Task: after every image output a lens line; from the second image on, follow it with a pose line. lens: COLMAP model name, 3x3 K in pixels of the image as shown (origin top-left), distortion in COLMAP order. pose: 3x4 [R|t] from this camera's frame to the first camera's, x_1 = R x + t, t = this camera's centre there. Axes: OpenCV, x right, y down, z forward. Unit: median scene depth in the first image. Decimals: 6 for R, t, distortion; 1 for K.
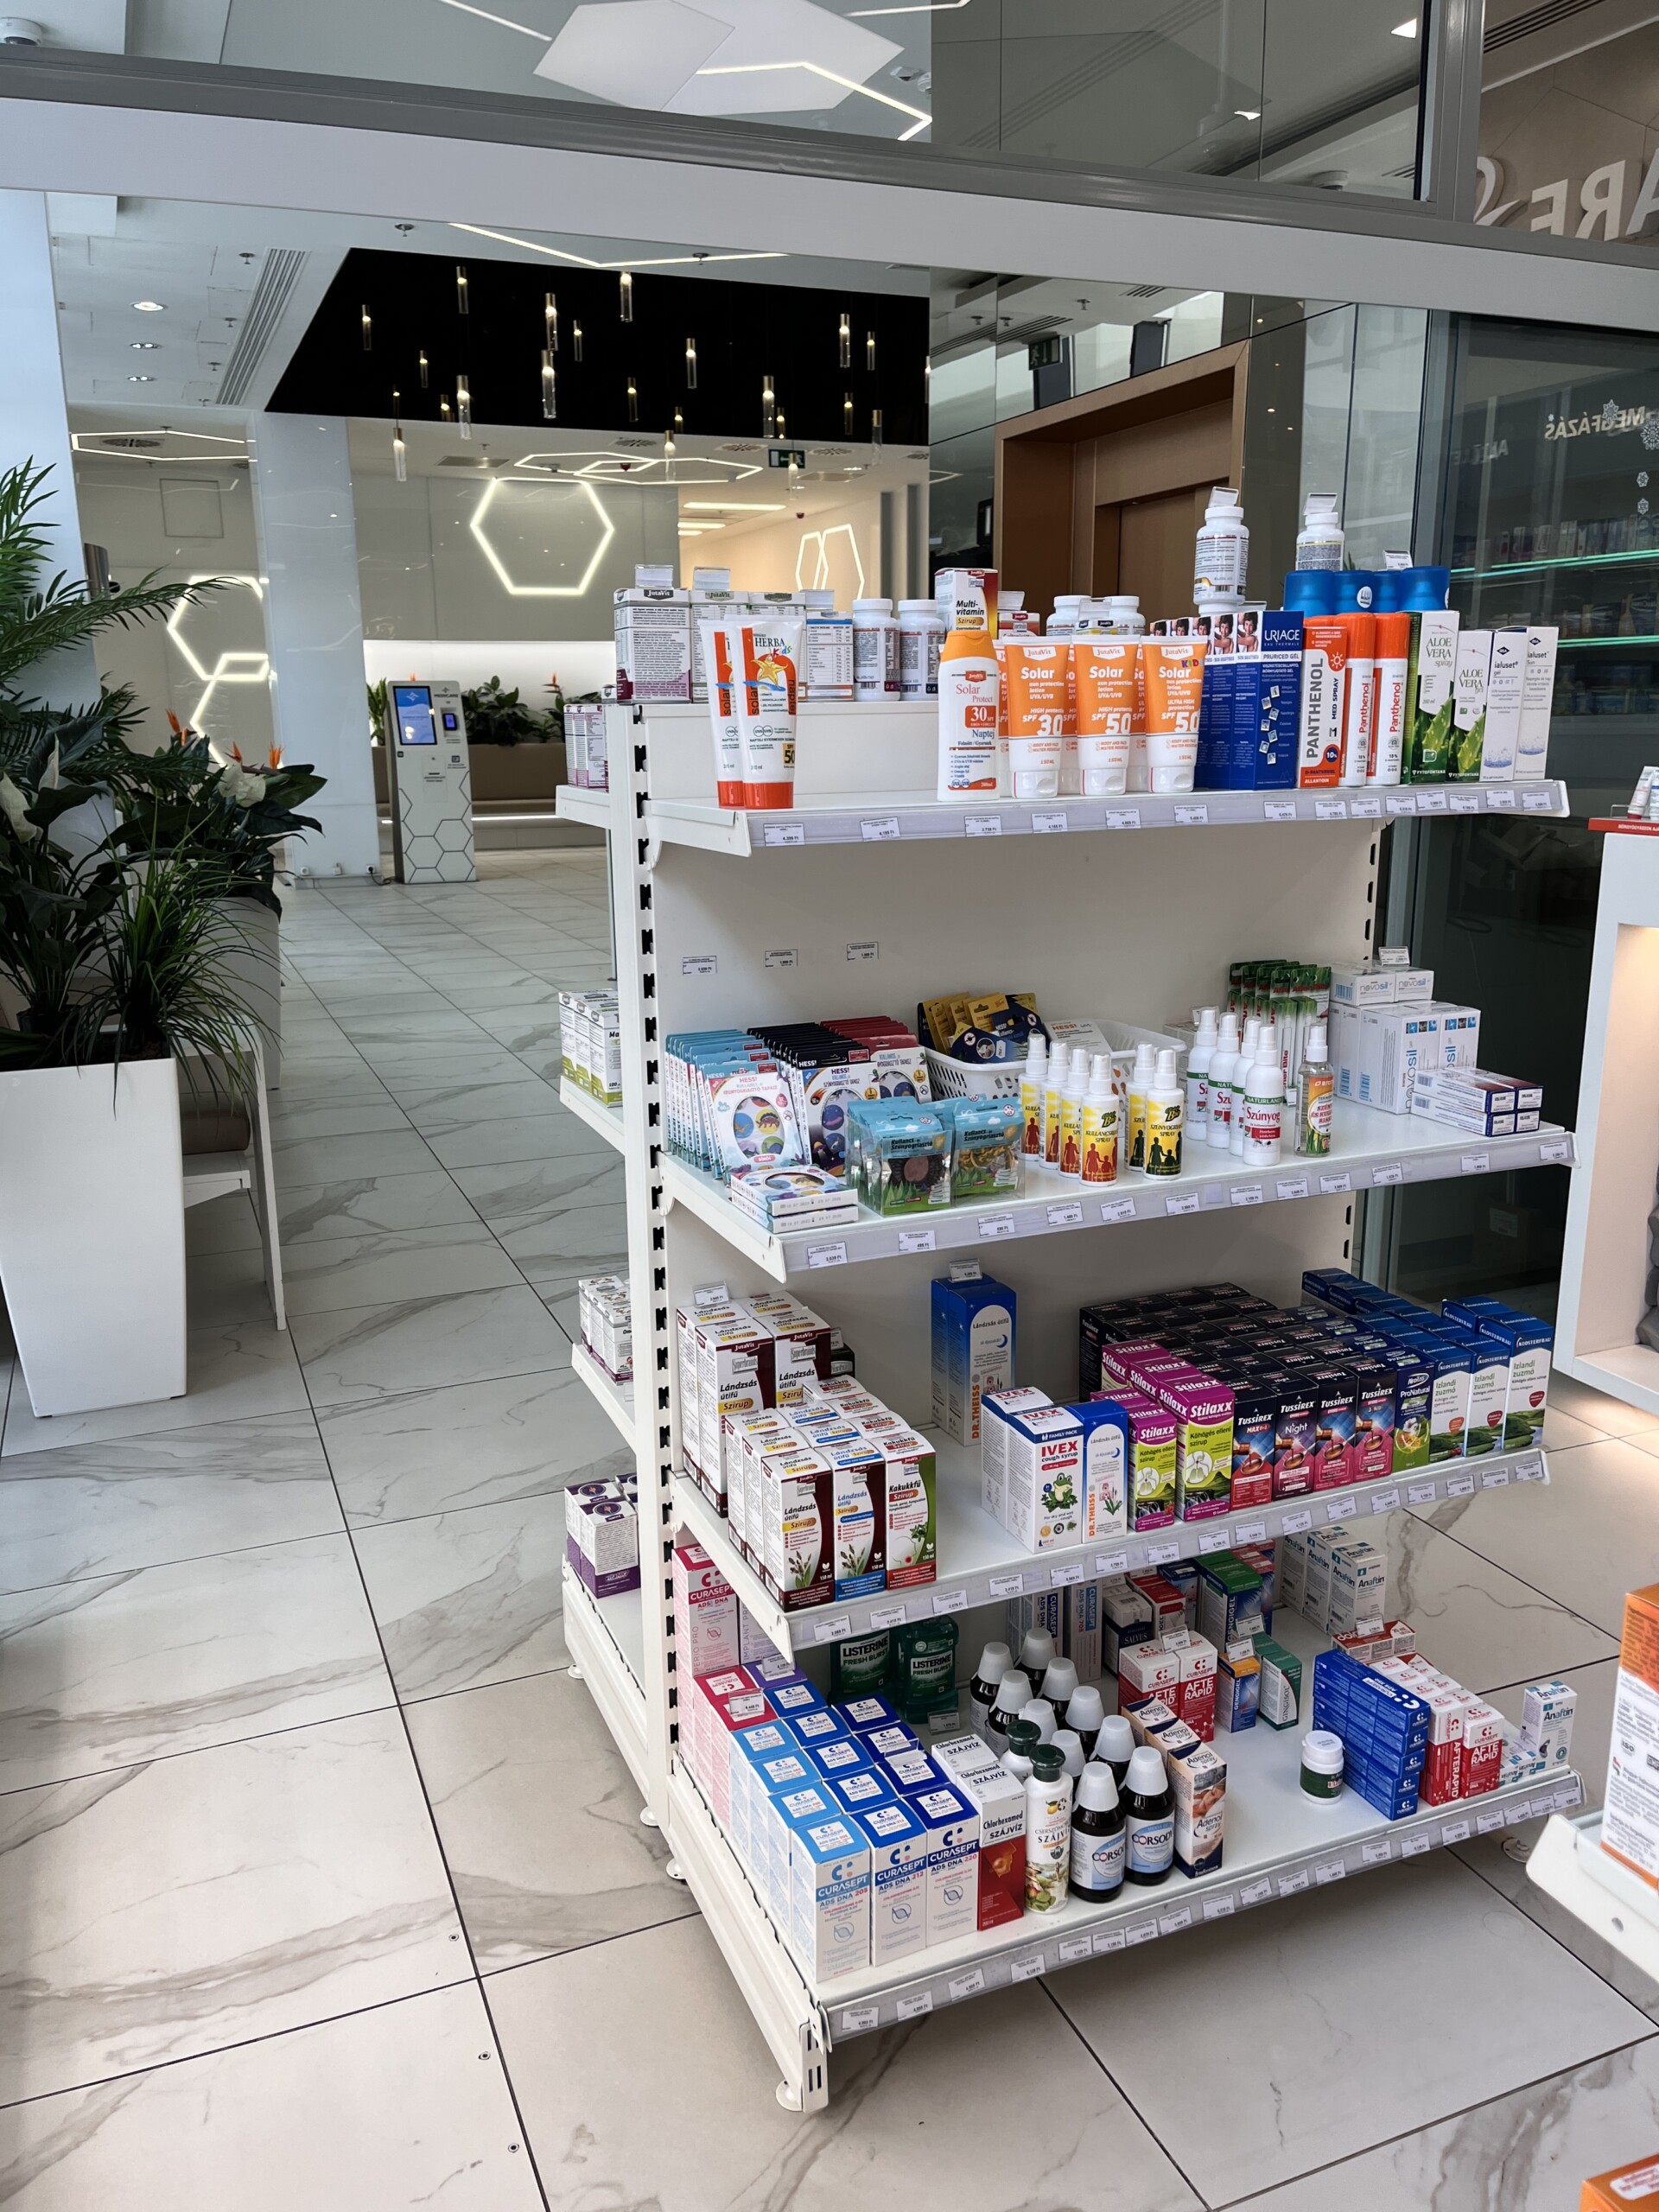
lens RADIAL K [[1669.2, 0, 802.1], [0, 1669.2, 1130.5], [0, 0, 1]] dist [0.064366, -0.080950]
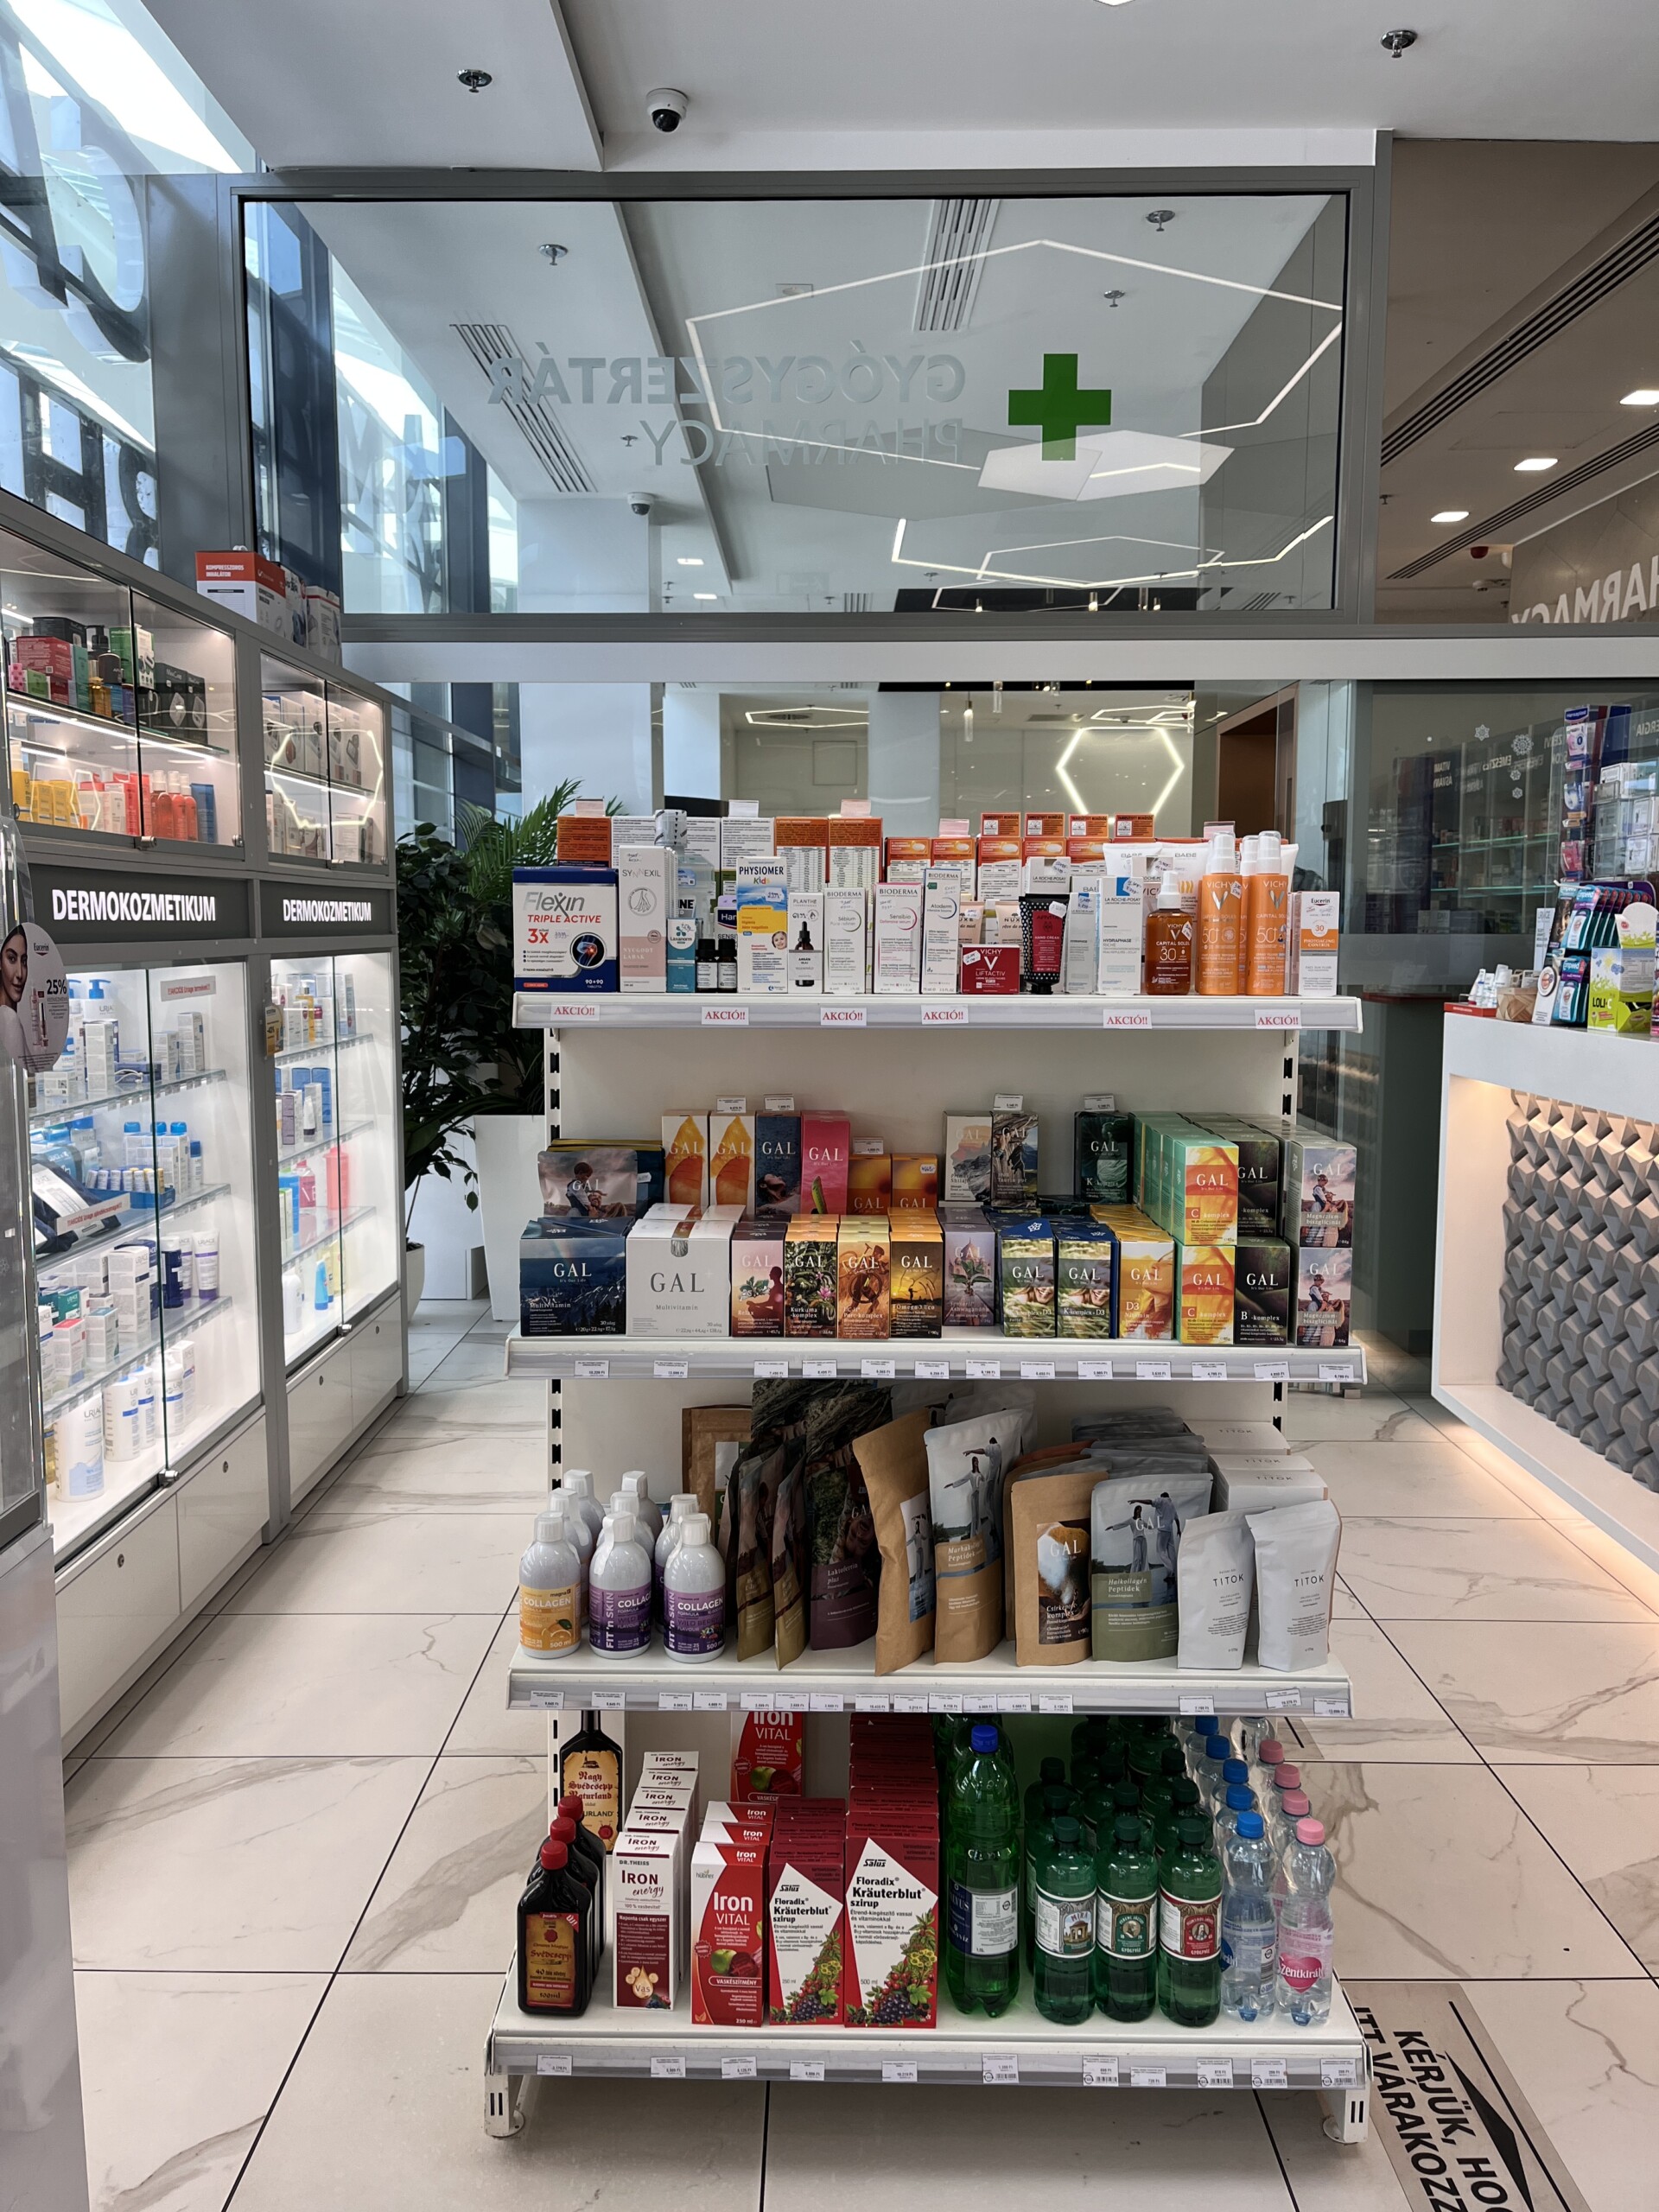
lens RADIAL K [[1669.2, 0, 809.7], [0, 1669.2, 1082.4], [0, 0, 1]] dist [0.064366, -0.080950]
pose [[0.923301, 0.049458, -0.380880, 0.522660], [-0.105083, 0.986365, -0.126654, 0.123697], [0.369423, 0.156963, 0.915909, -0.523095]]
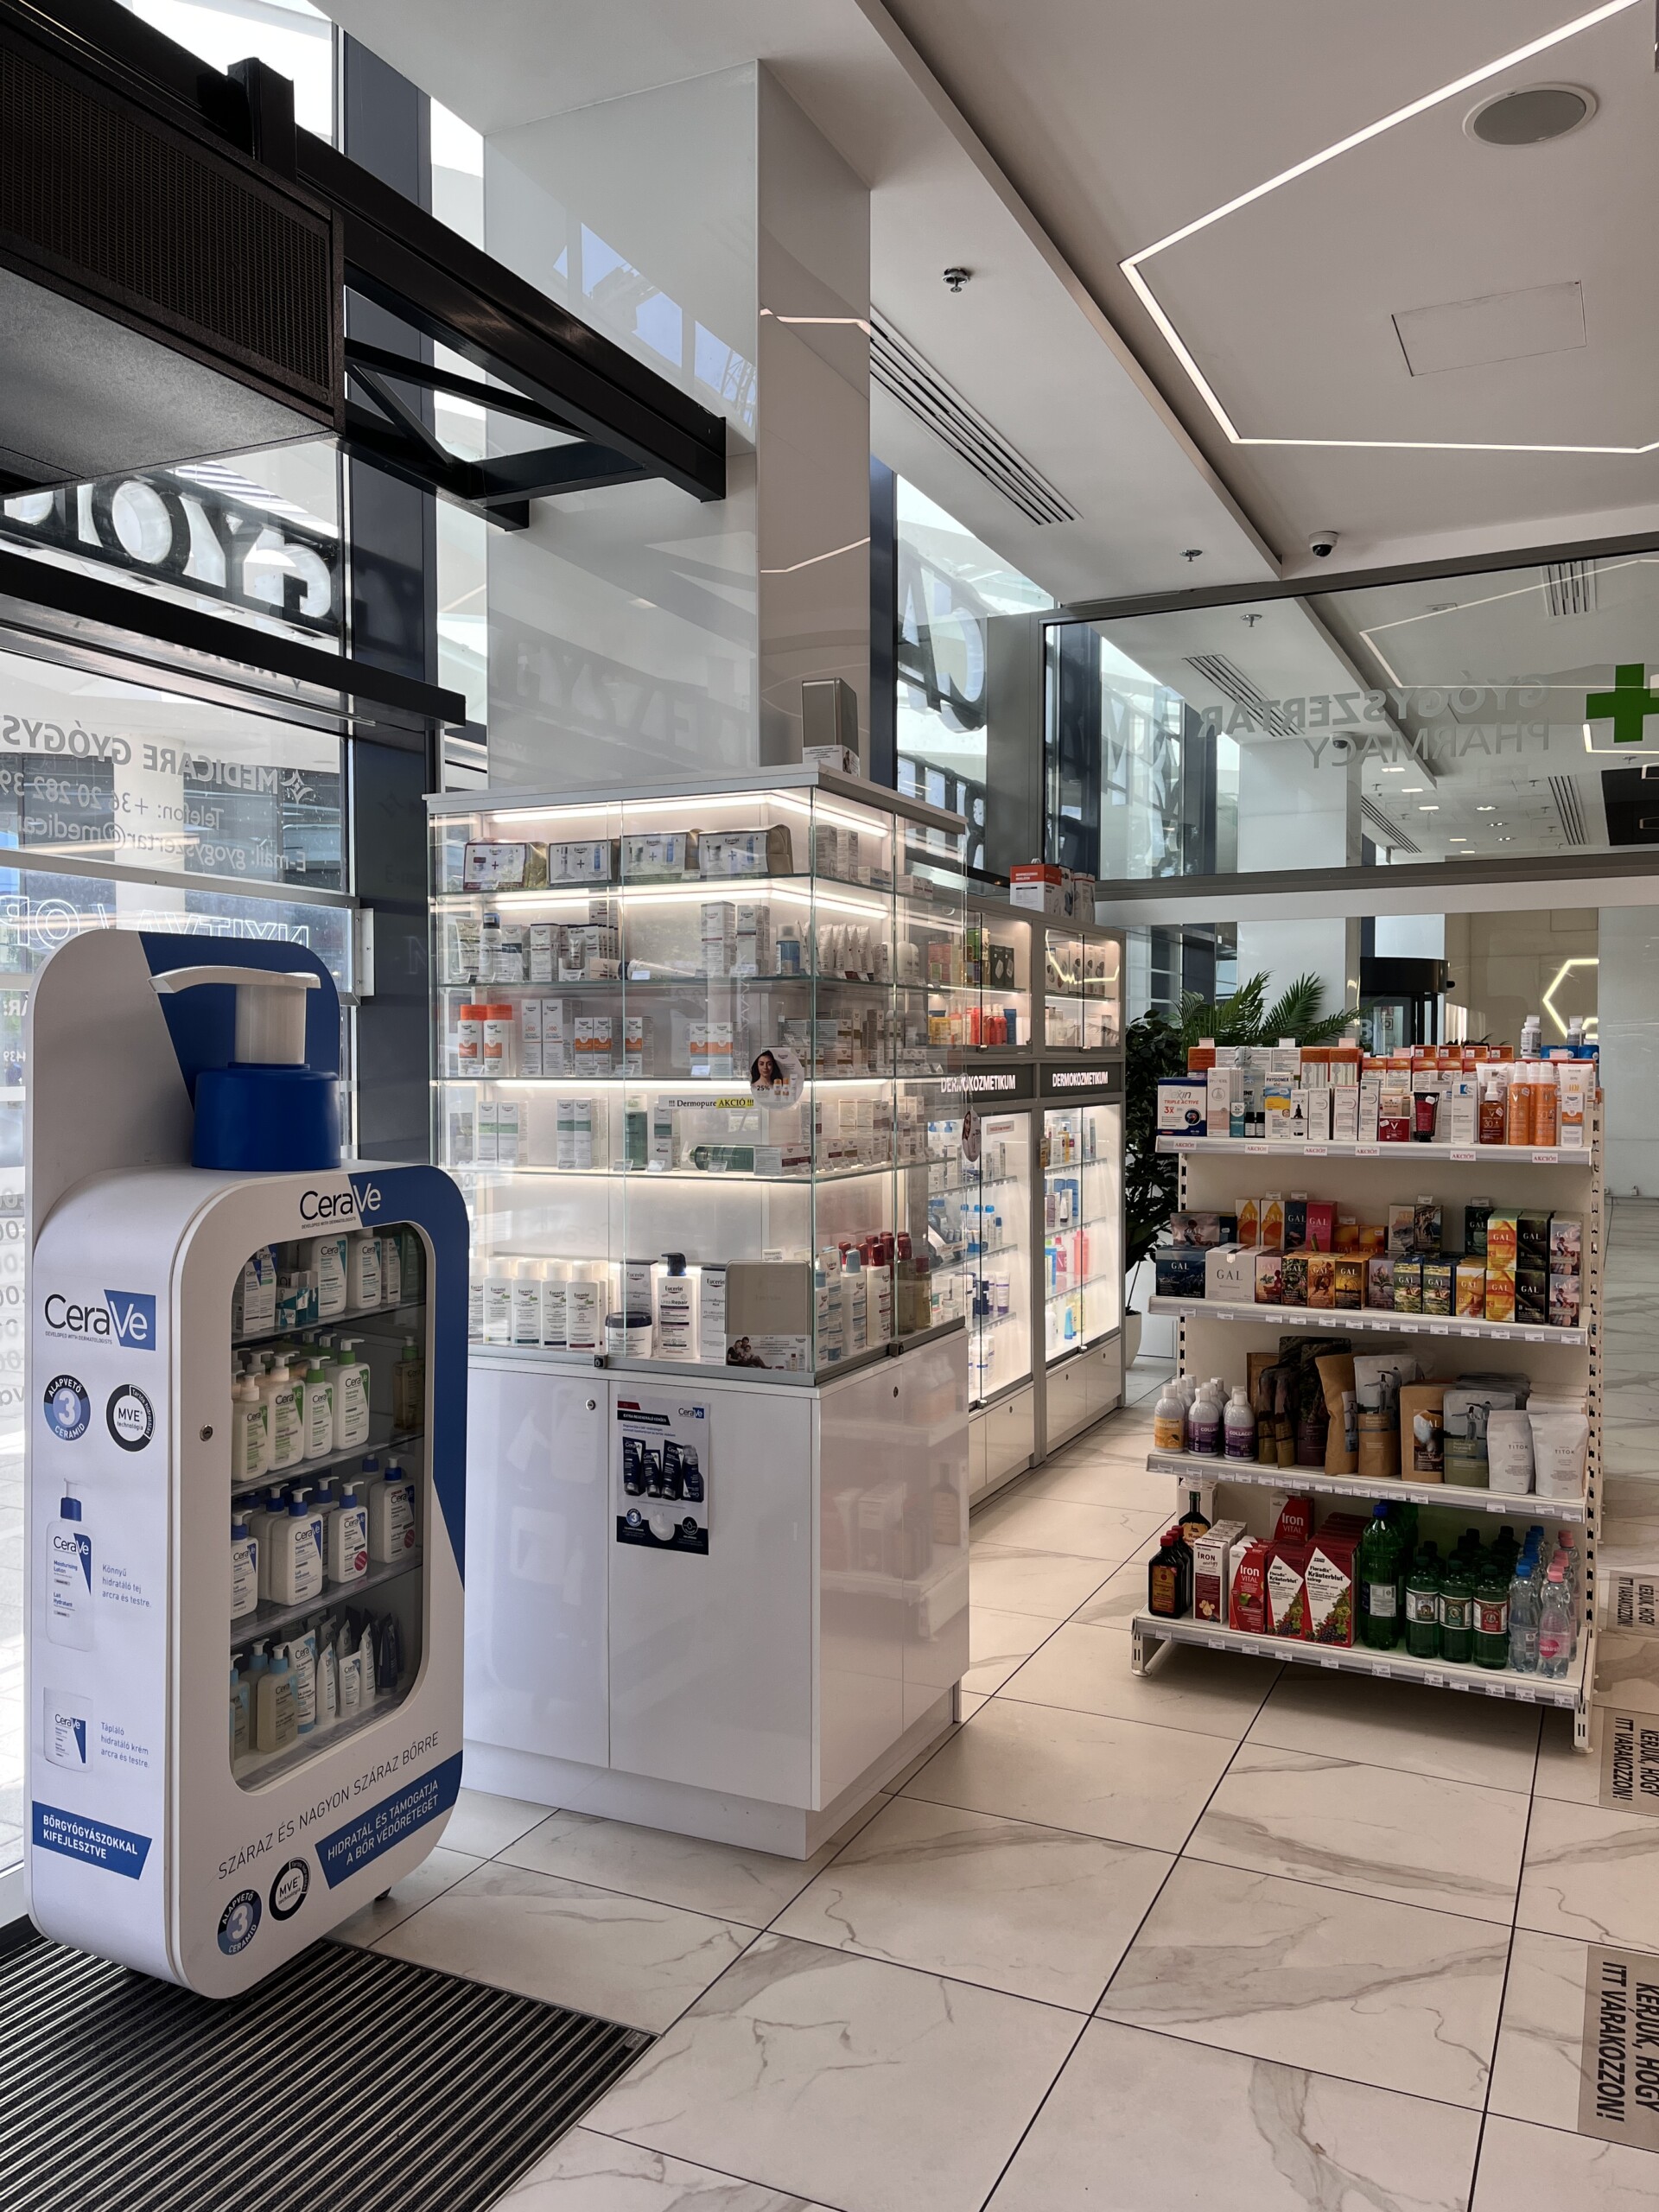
lens RADIAL K [[1669.2, 0, 825.4], [0, 1669.2, 1099.5], [0, 0, 1]] dist [0.064366, -0.080950]
pose [[0.676437, 0.032389, -0.735788, 0.979896], [-0.188169, 0.973477, -0.130138, 0.217901], [0.712057, 0.226482, 0.664591, -1.075859]]
